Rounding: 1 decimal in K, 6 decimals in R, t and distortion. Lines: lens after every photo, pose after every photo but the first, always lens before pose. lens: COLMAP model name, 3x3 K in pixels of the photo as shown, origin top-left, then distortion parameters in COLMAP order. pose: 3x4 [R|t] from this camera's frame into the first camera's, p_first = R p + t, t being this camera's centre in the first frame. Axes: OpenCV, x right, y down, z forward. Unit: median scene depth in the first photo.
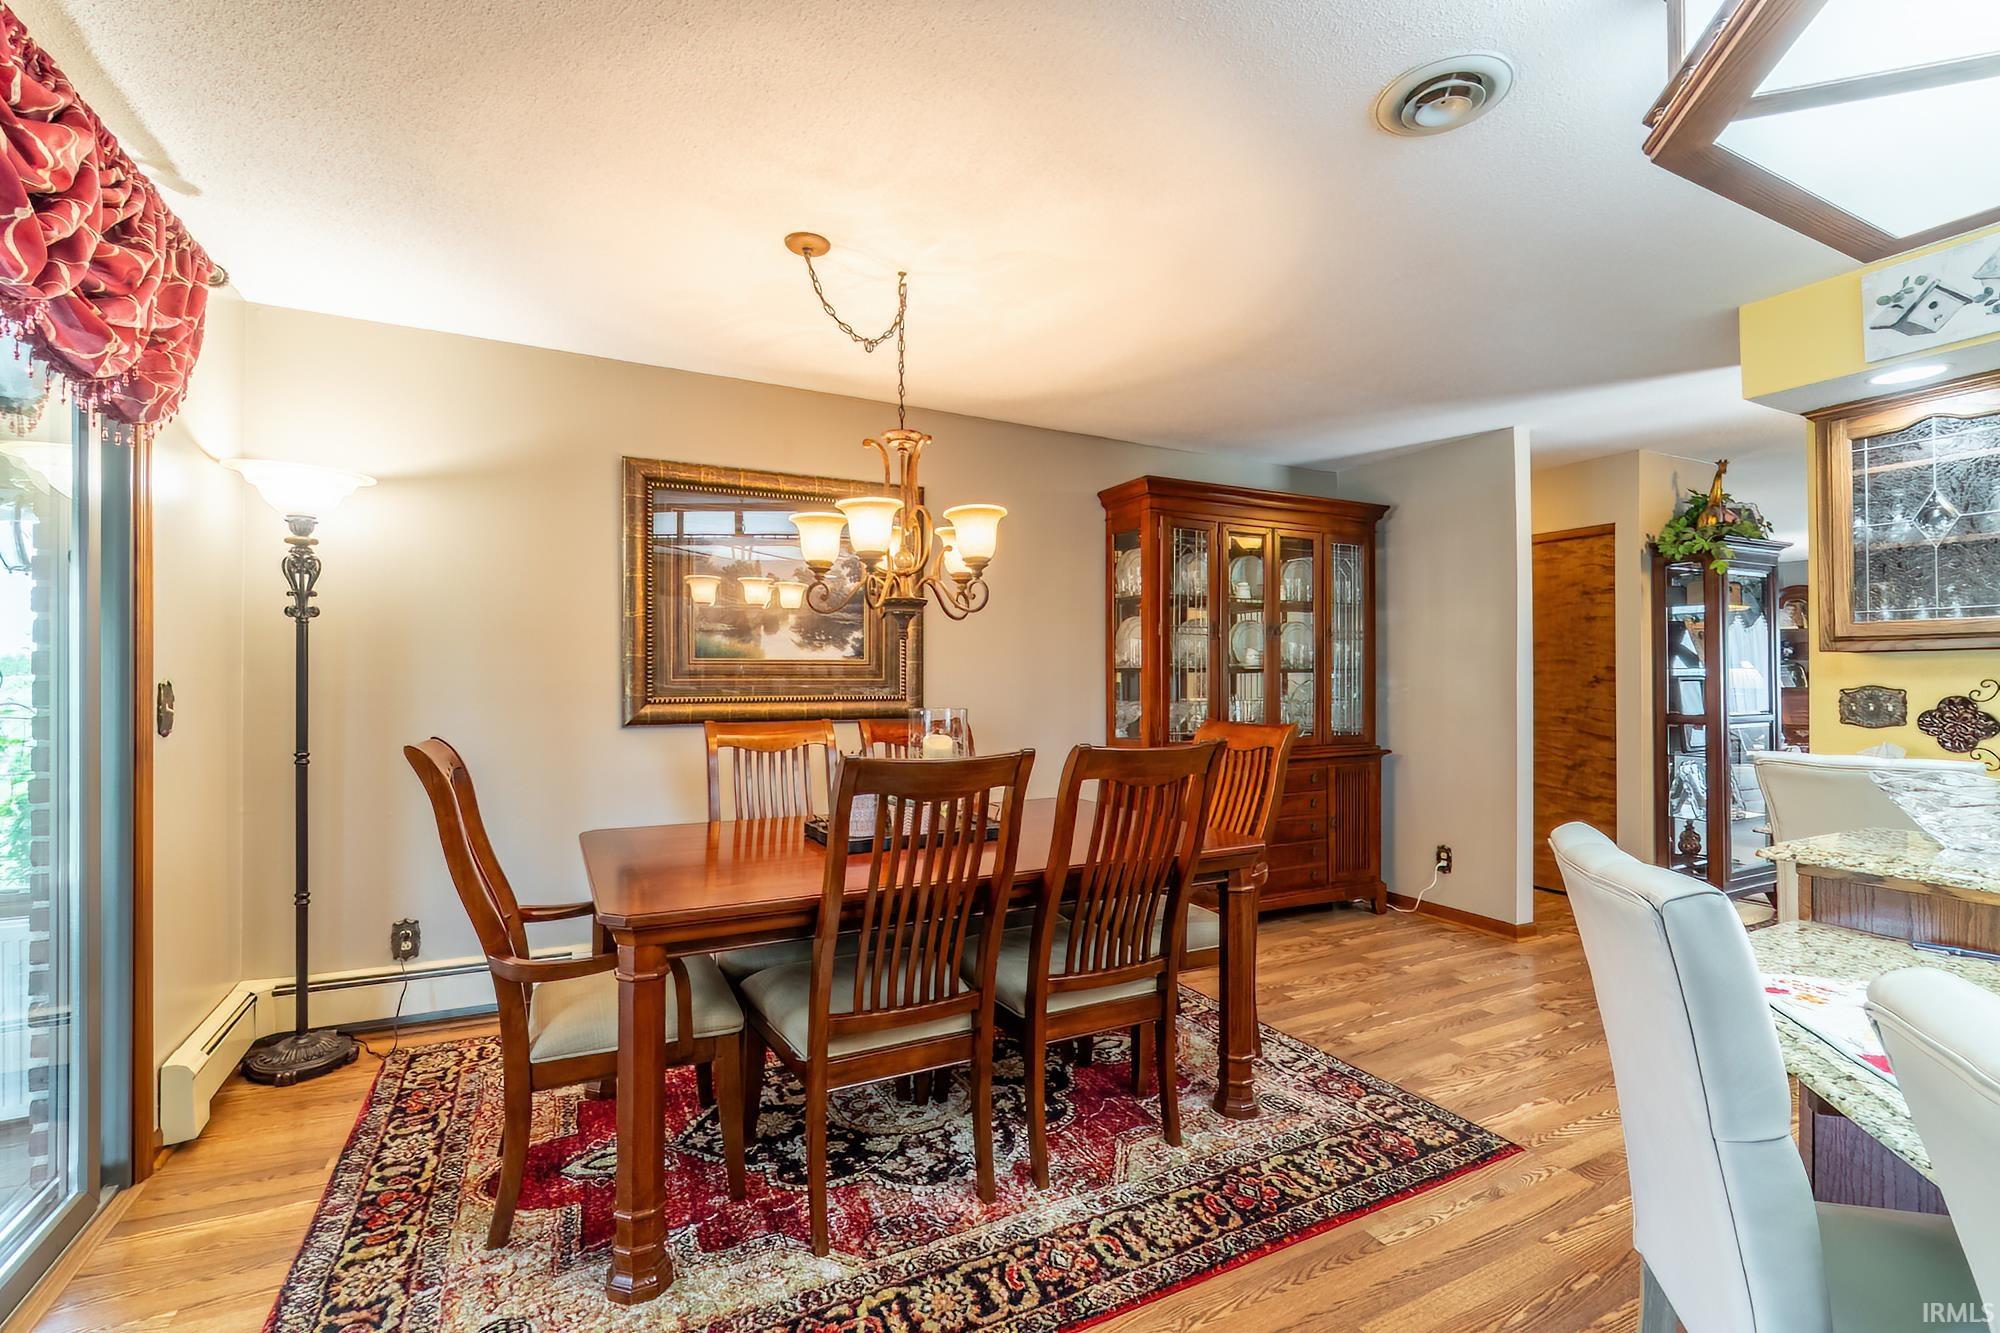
lens RADIAL K [[872.7, 0, 988.0], [0, 872.7, 668.7], [0, 0, 1]] dist [-0.000634, -0.000106]
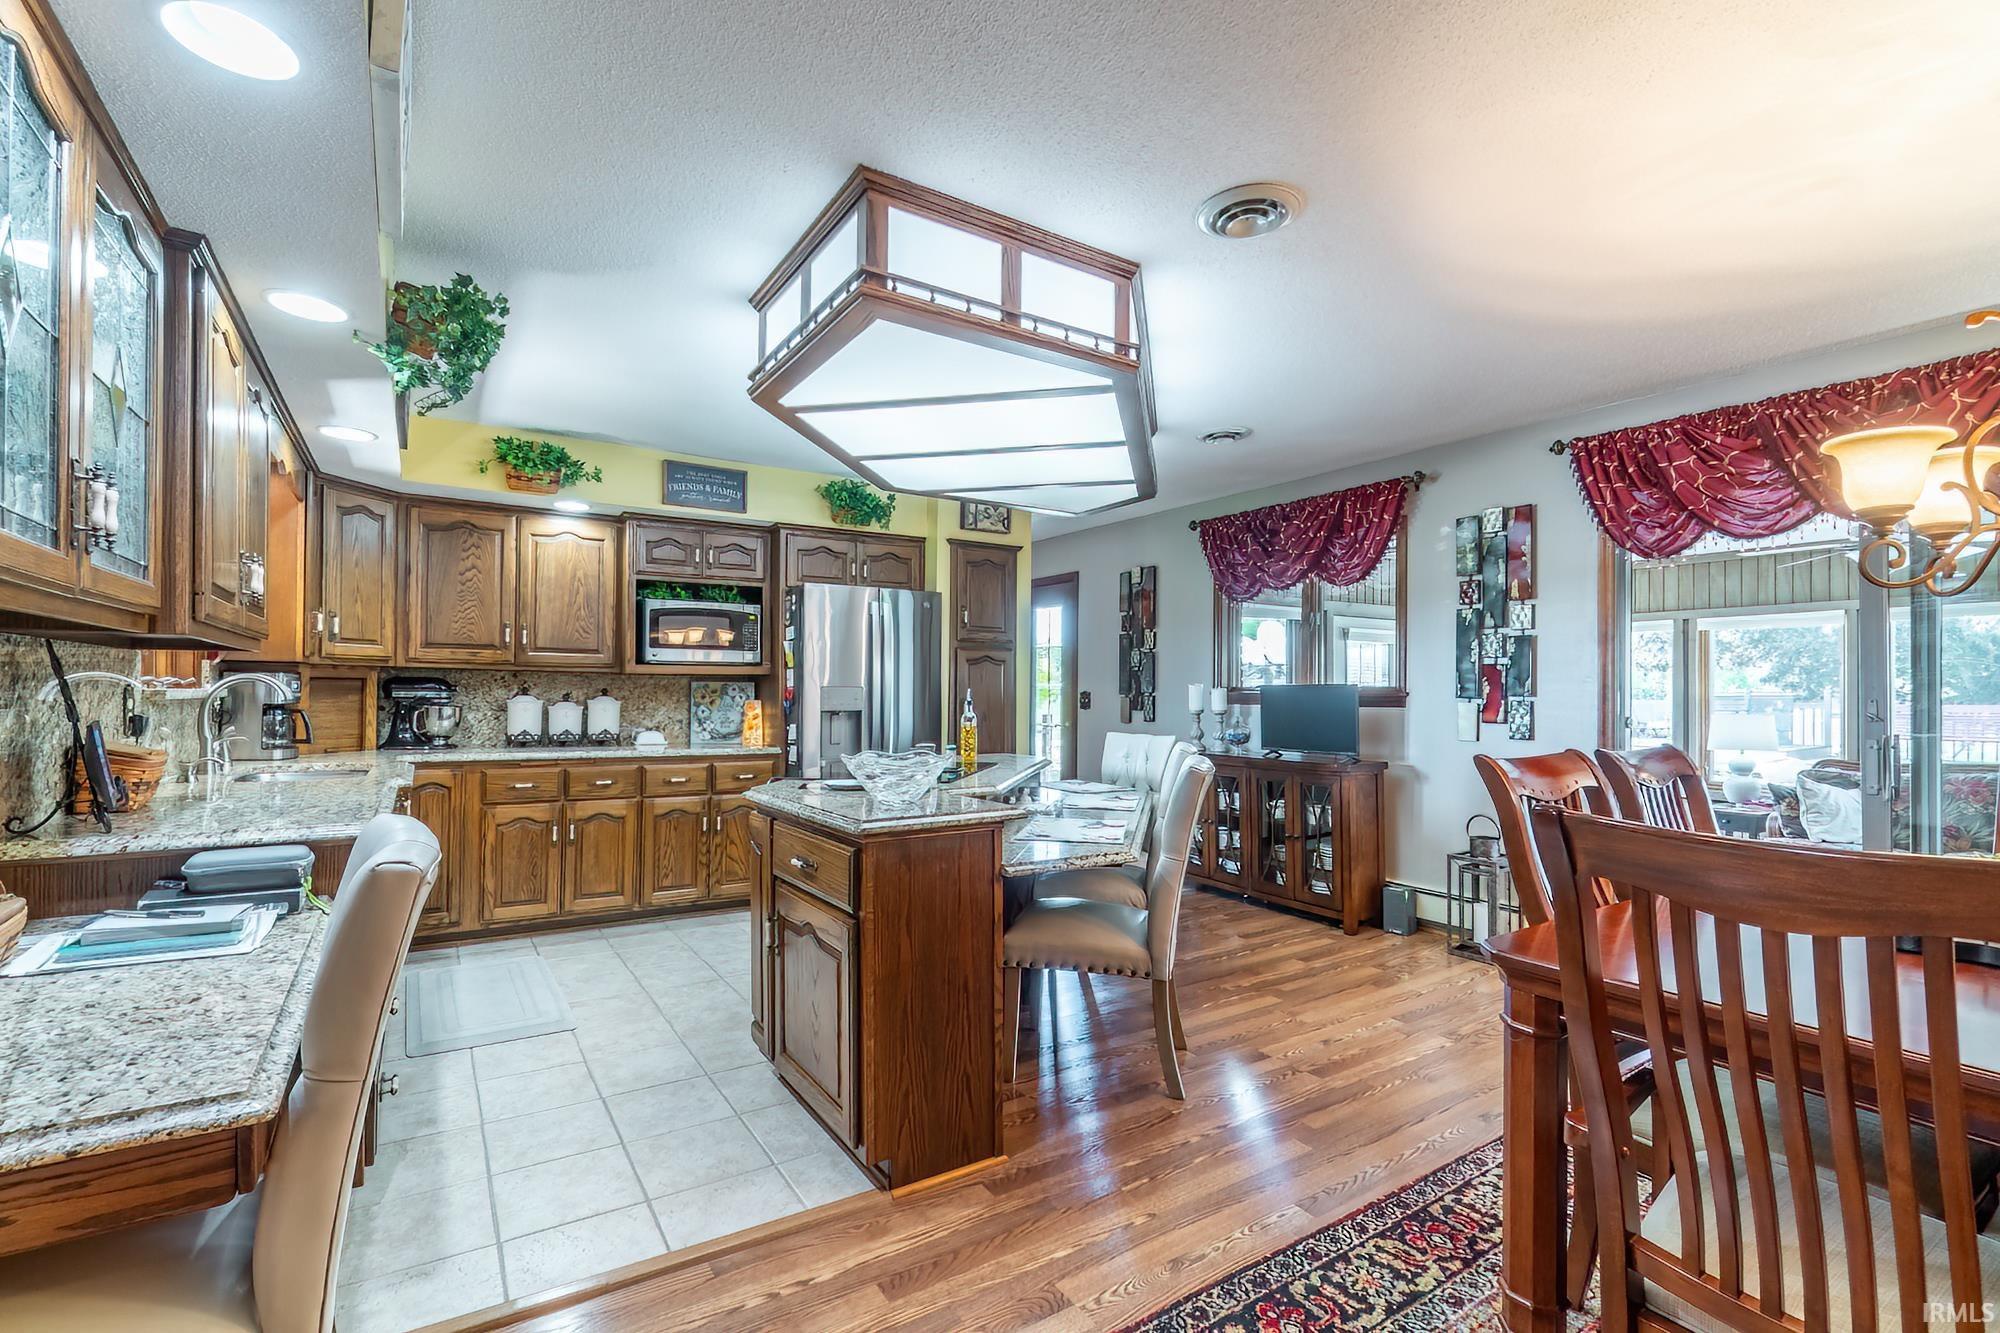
lens RADIAL K [[880.2, 0, 987.6], [0, 880.2, 687.9], [0, 0, 1]] dist [0.000144, -0.000053]
pose [[-0.995199, -0.002647, -0.097833, 0.677243], [-0.001214, 0.999891, -0.014698, 0.023371], [0.097861, -0.014509, -0.995094, 1.476007]]
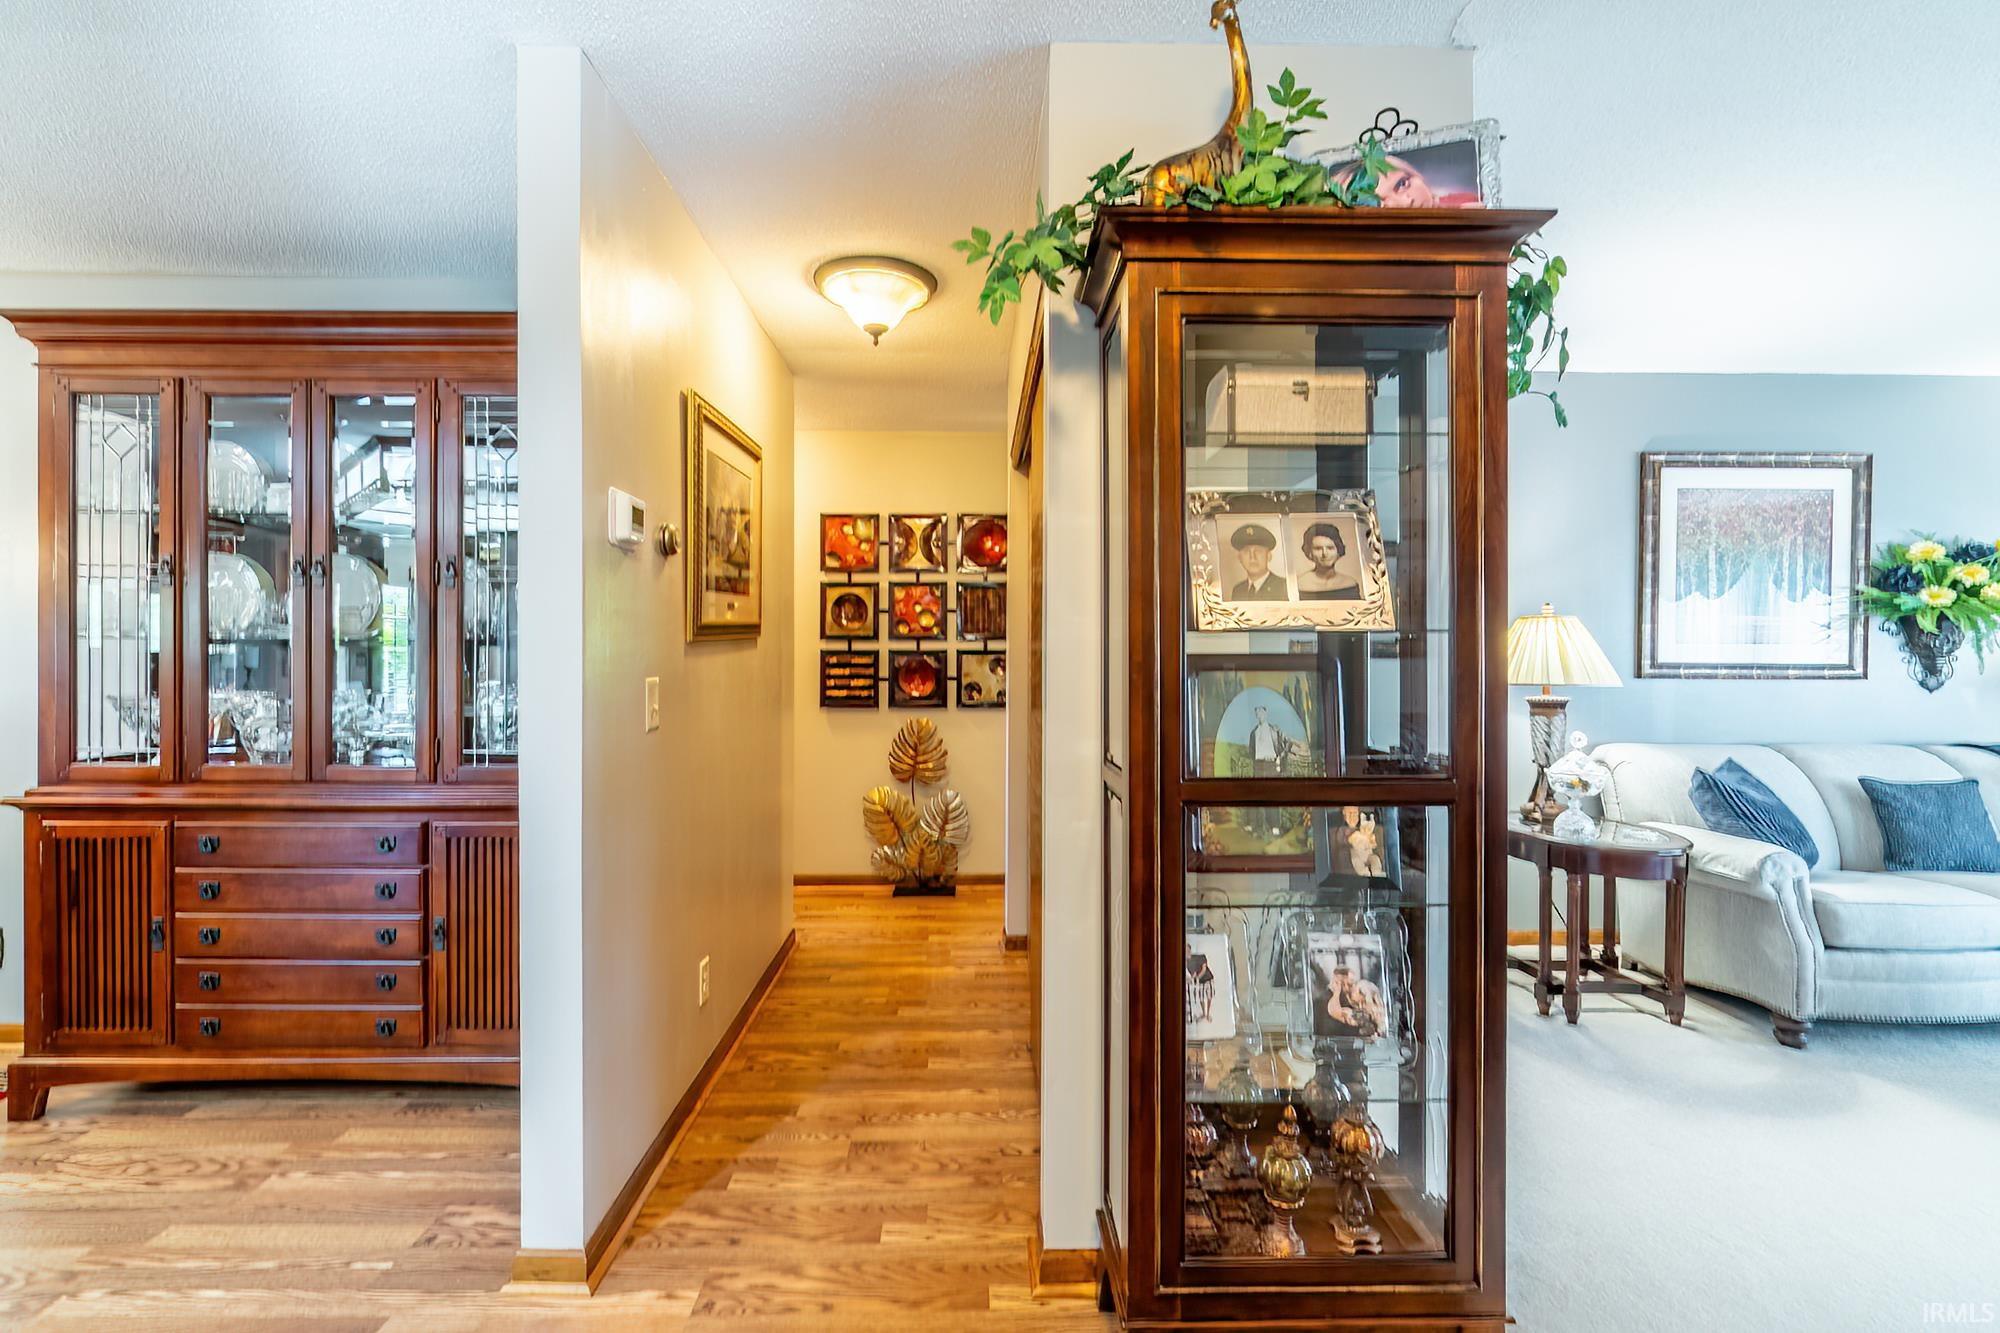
lens RADIAL K [[847.5, 0, 1002.5], [0, 847.5, 662.8], [0, 0, 1]] dist [-0.009579, -0.000044]
pose [[0.901379, 0.005843, -0.432991, 1.528672], [-0.001120, 0.999937, 0.011162, 0.013807], [0.433029, -0.009576, 0.901329, 1.150891]]
